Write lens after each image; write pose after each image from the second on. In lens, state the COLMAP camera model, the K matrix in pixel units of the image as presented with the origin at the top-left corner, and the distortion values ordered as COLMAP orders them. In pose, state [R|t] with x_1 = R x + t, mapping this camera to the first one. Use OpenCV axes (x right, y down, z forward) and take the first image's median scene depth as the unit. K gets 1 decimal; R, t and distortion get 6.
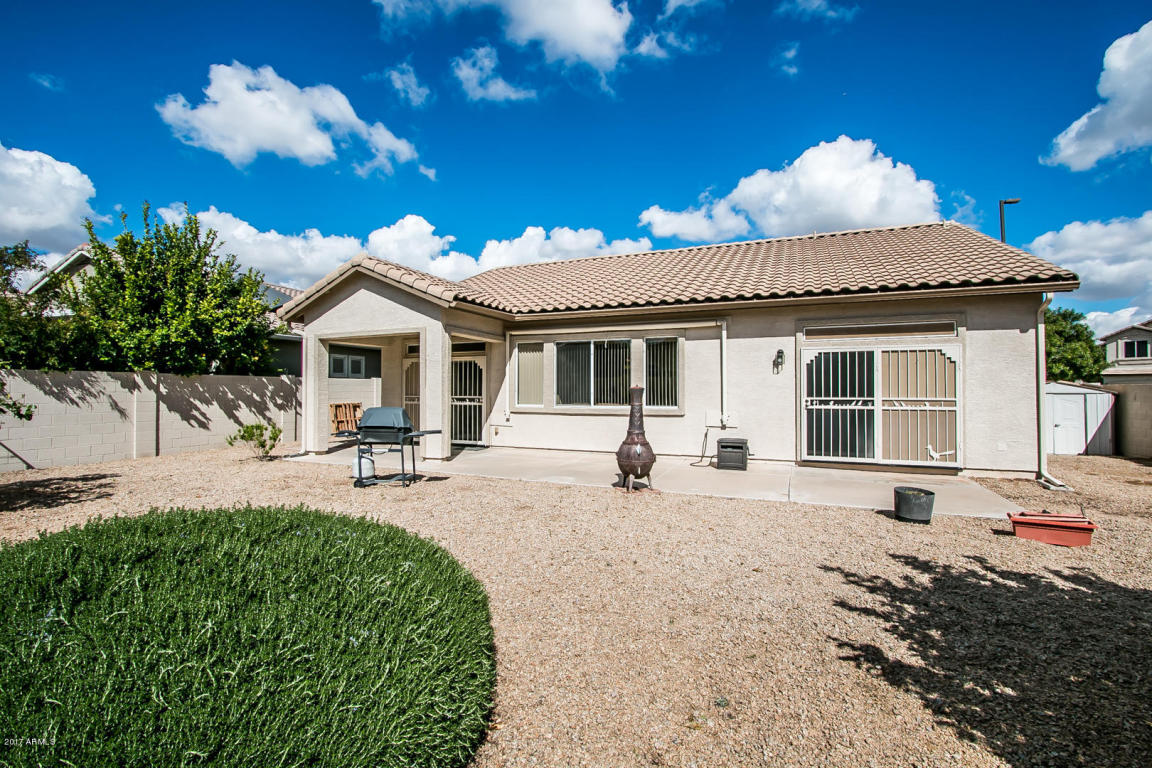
lens RADIAL K [[544.6, 0, 573.6], [0, 544.6, 382.5], [0, 0, 1]] dist [0.004497, 0.000264]
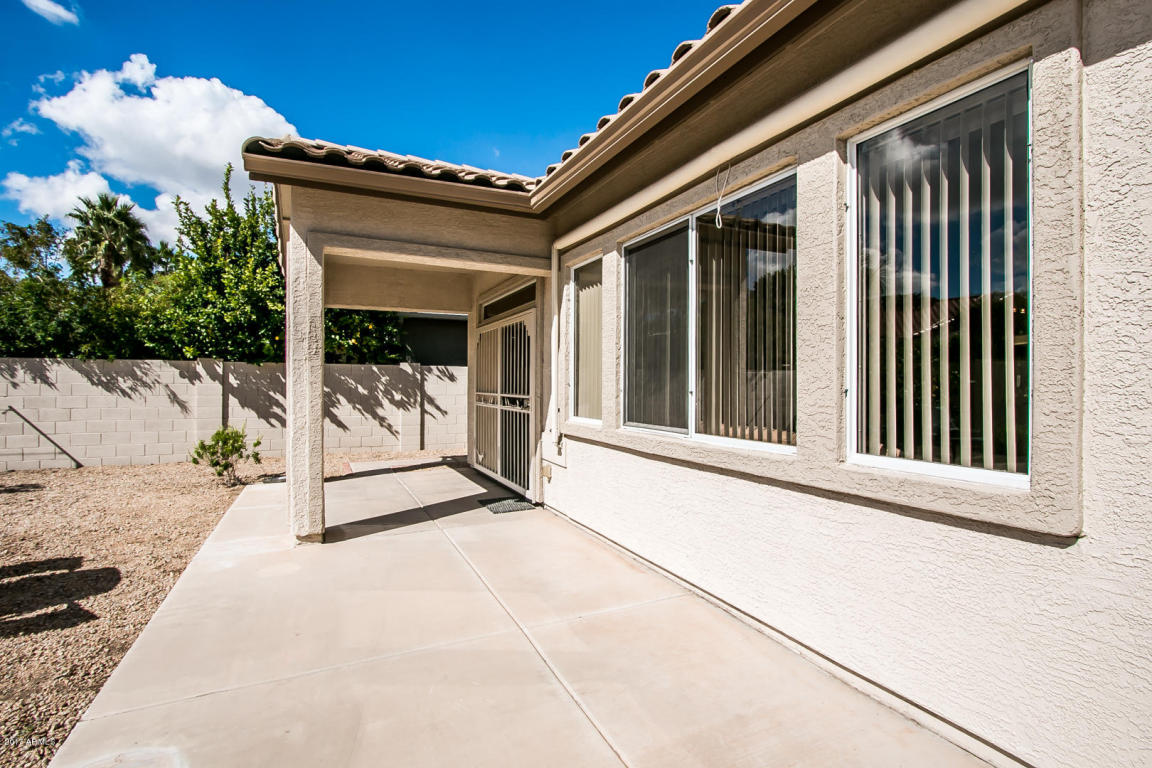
lens RADIAL K [[544.6, 0, 571.8], [0, 544.6, 383.7], [0, 0, 1]] dist [0.004497, 0.000264]
pose [[0.742513, 0.004403, -0.669817, 0.176744], [0.002141, 0.999958, 0.008947, 0.011381], [0.669828, -0.008077, 0.742472, 0.693902]]
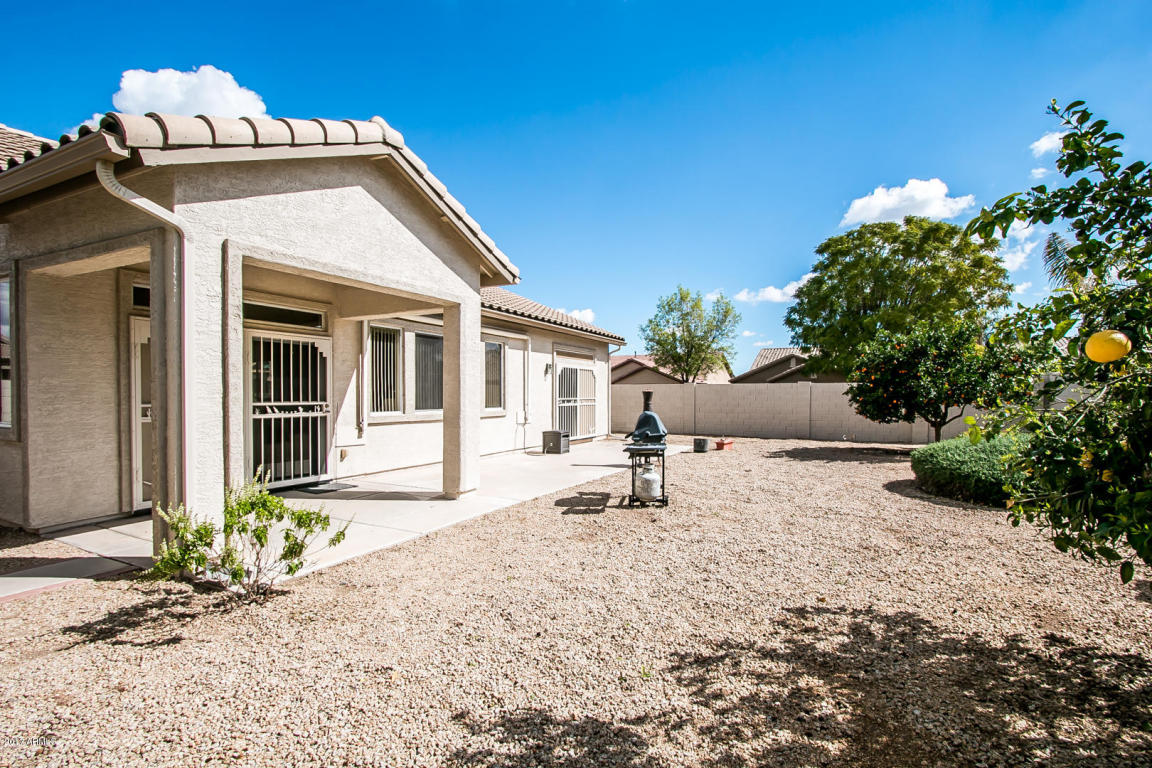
lens RADIAL K [[544.6, 0, 580.5], [0, 544.6, 393.8], [0, 0, 1]] dist [0.004497, 0.000264]
pose [[0.053611, 0.004176, 0.998553, -0.791193], [-0.009722, 0.999946, -0.003660, 0.016099], [-0.998515, -0.009512, 0.053649, 0.696194]]
